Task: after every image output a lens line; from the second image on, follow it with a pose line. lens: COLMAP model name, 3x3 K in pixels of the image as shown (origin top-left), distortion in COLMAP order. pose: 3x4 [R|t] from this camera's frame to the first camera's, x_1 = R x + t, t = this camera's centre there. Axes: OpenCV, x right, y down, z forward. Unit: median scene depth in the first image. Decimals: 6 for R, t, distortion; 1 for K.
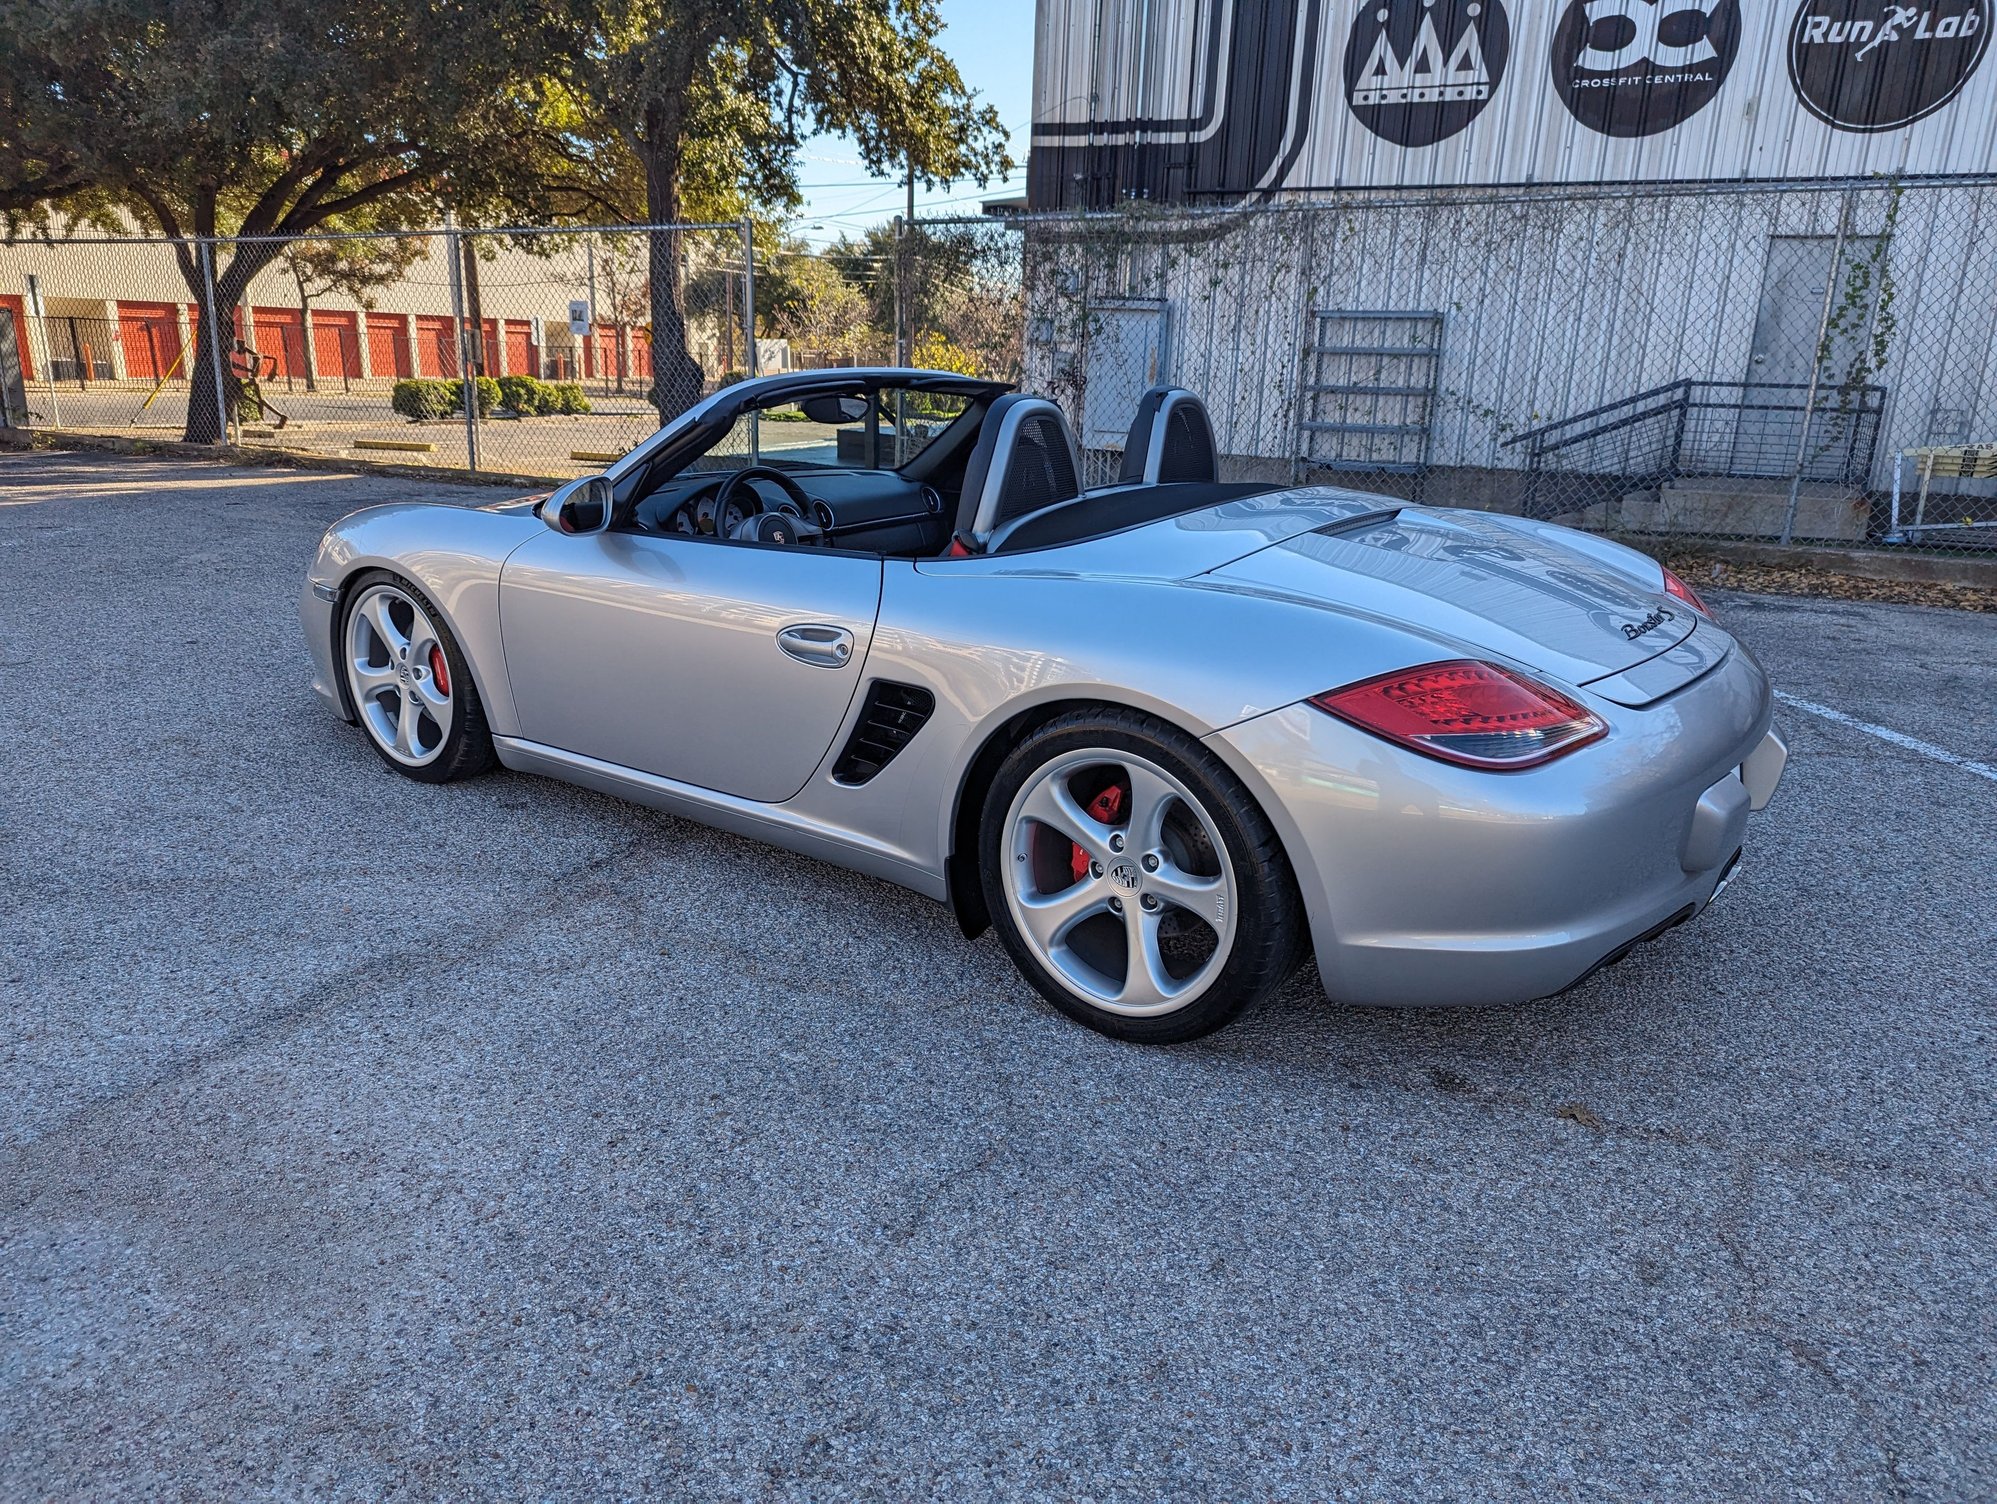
lens RADIAL K [[1403.3, 0, 996.6], [0, 1403.3, 755.2], [0, 0, 1]] dist [0.068488, -0.057003]
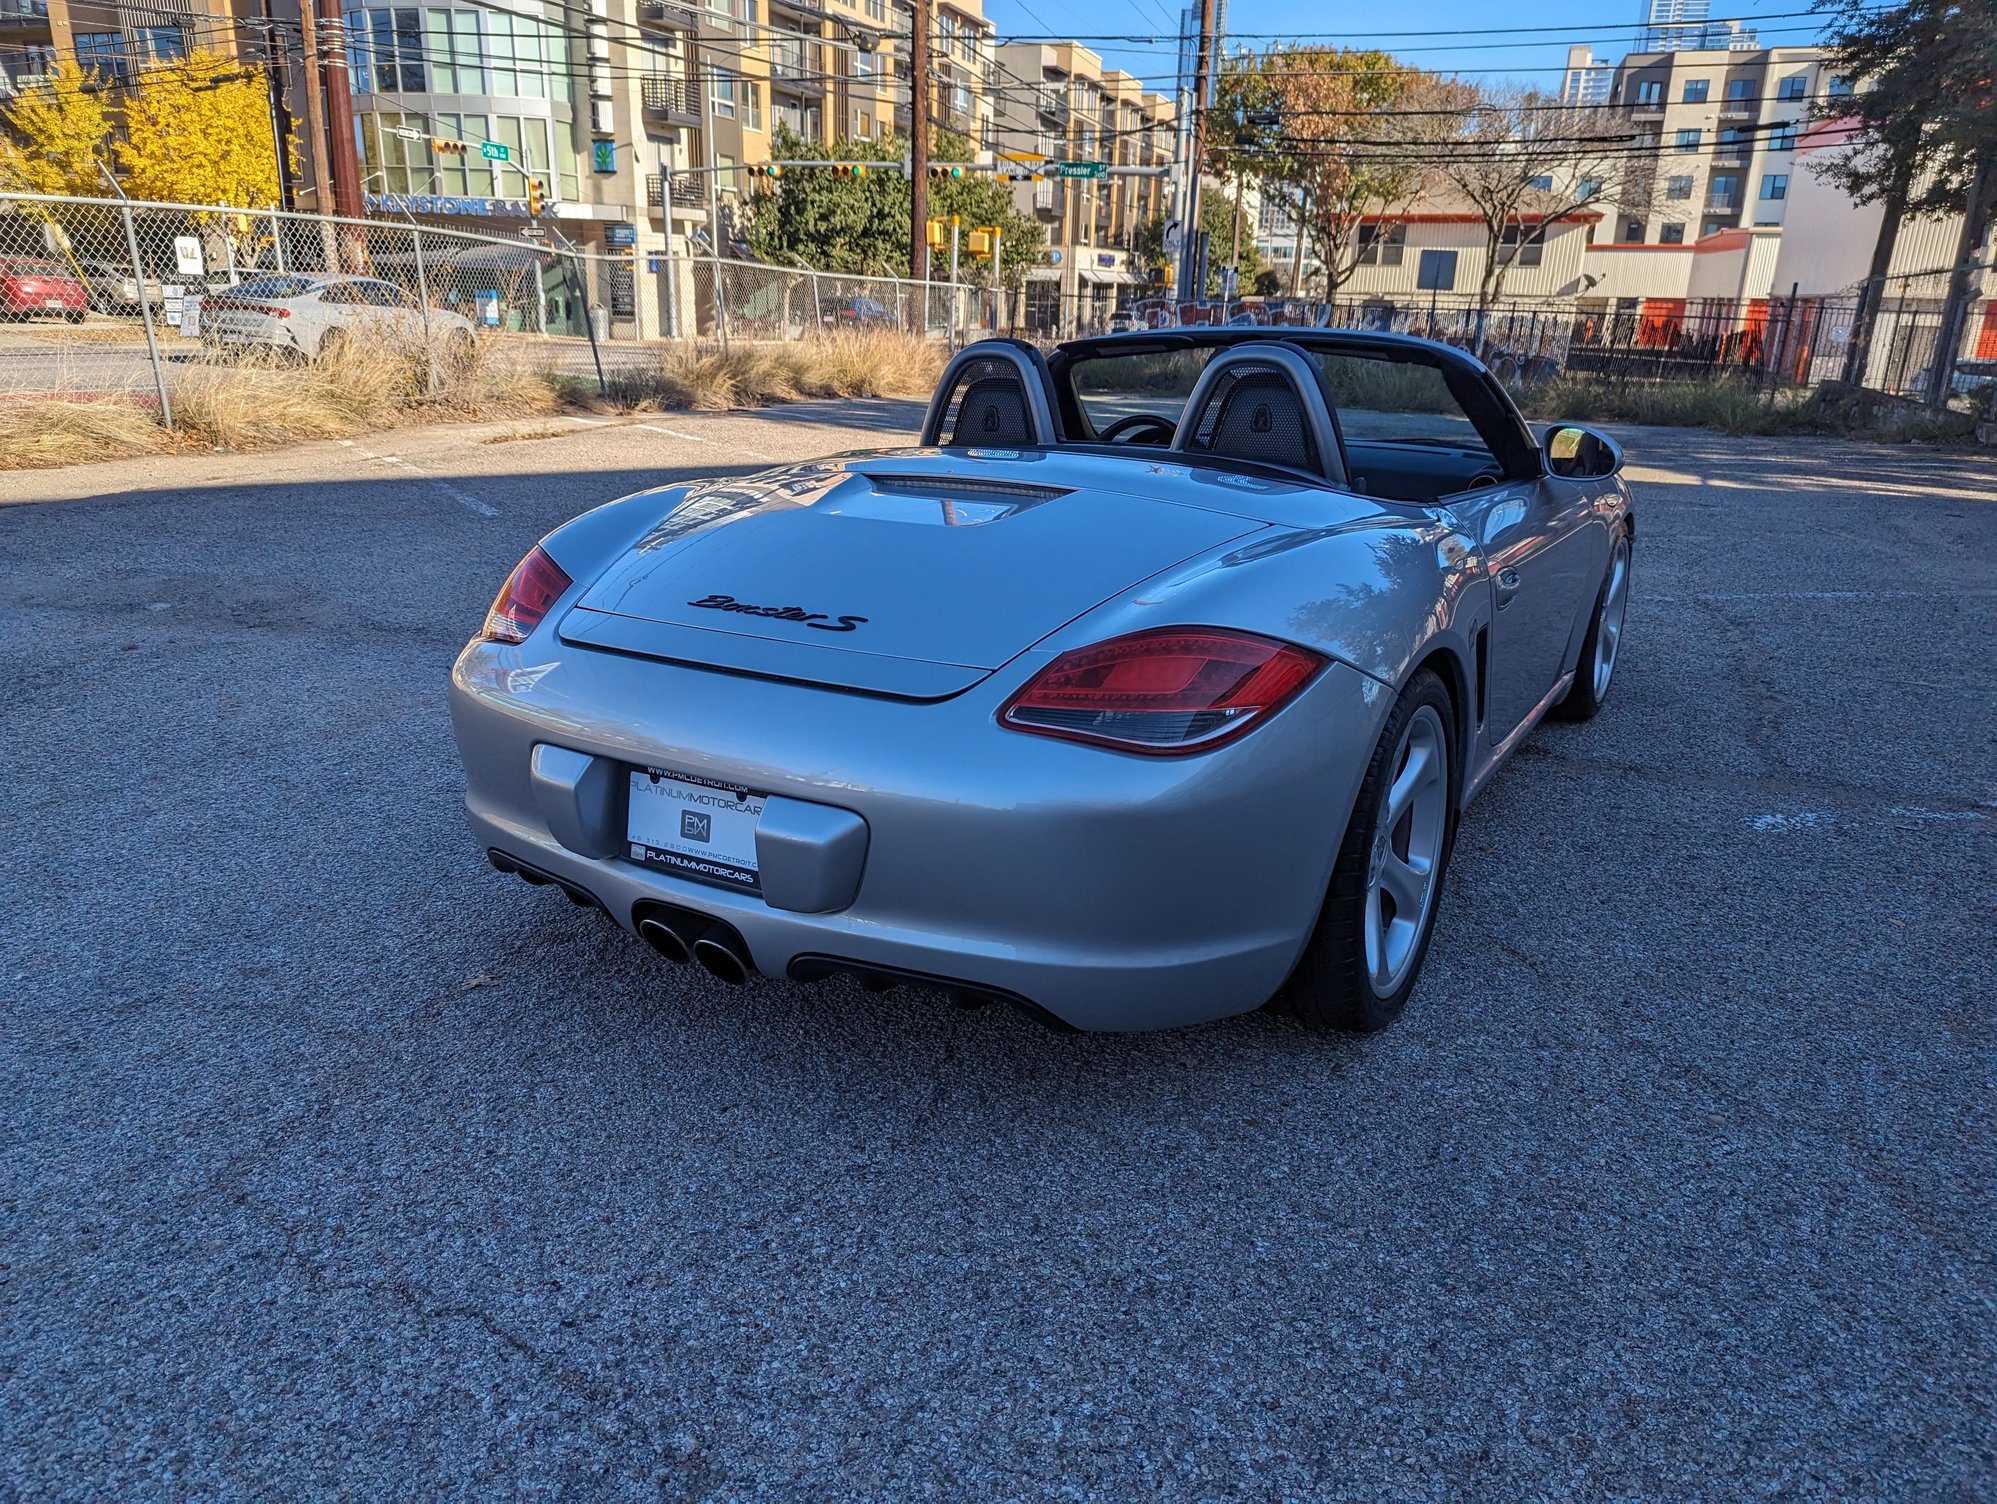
lens RADIAL K [[1403.3, 0, 983.7], [0, 1403.3, 758.7], [0, 0, 1]] dist [0.068488, -0.057003]
pose [[0.093608, 0.284112, -0.954211, 0.858505], [-0.298368, 0.922374, 0.245362, -0.169748], [0.949849, 0.261738, 0.171111, 0.683278]]
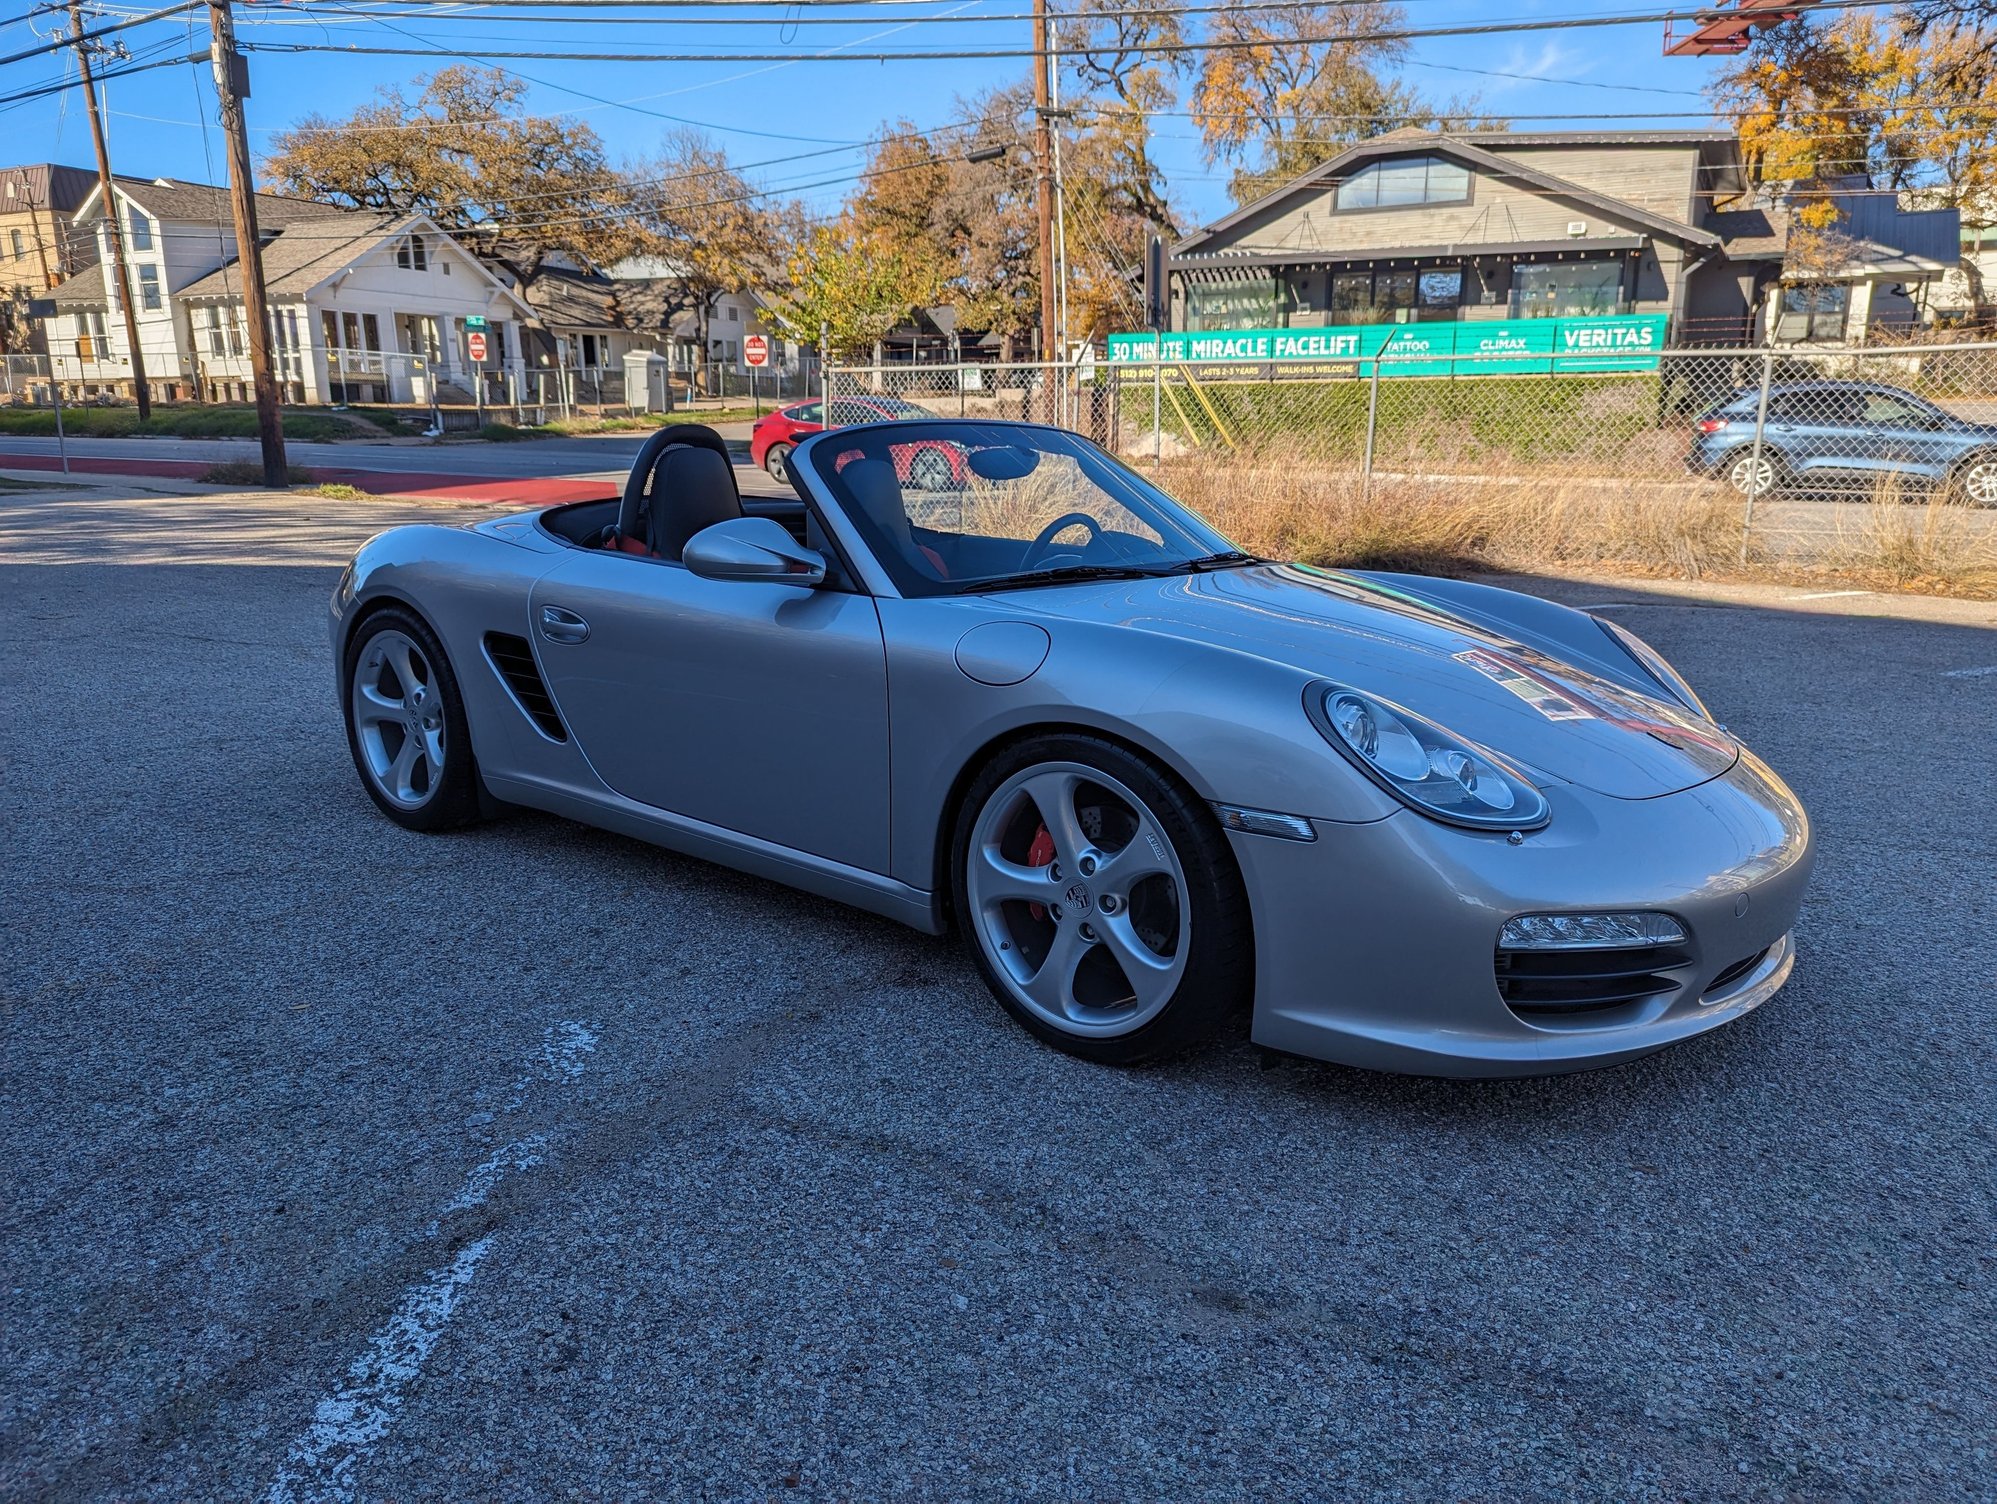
lens RADIAL K [[1403.3, 0, 1019.8], [0, 1403.3, 750.2], [0, 0, 1]] dist [0.068488, -0.057003]
pose [[-0.998420, -0.040654, 0.038786, -0.156815], [-0.016350, 0.870616, 0.491692, -0.512300], [-0.053757, 0.490281, -0.869905, 1.810964]]
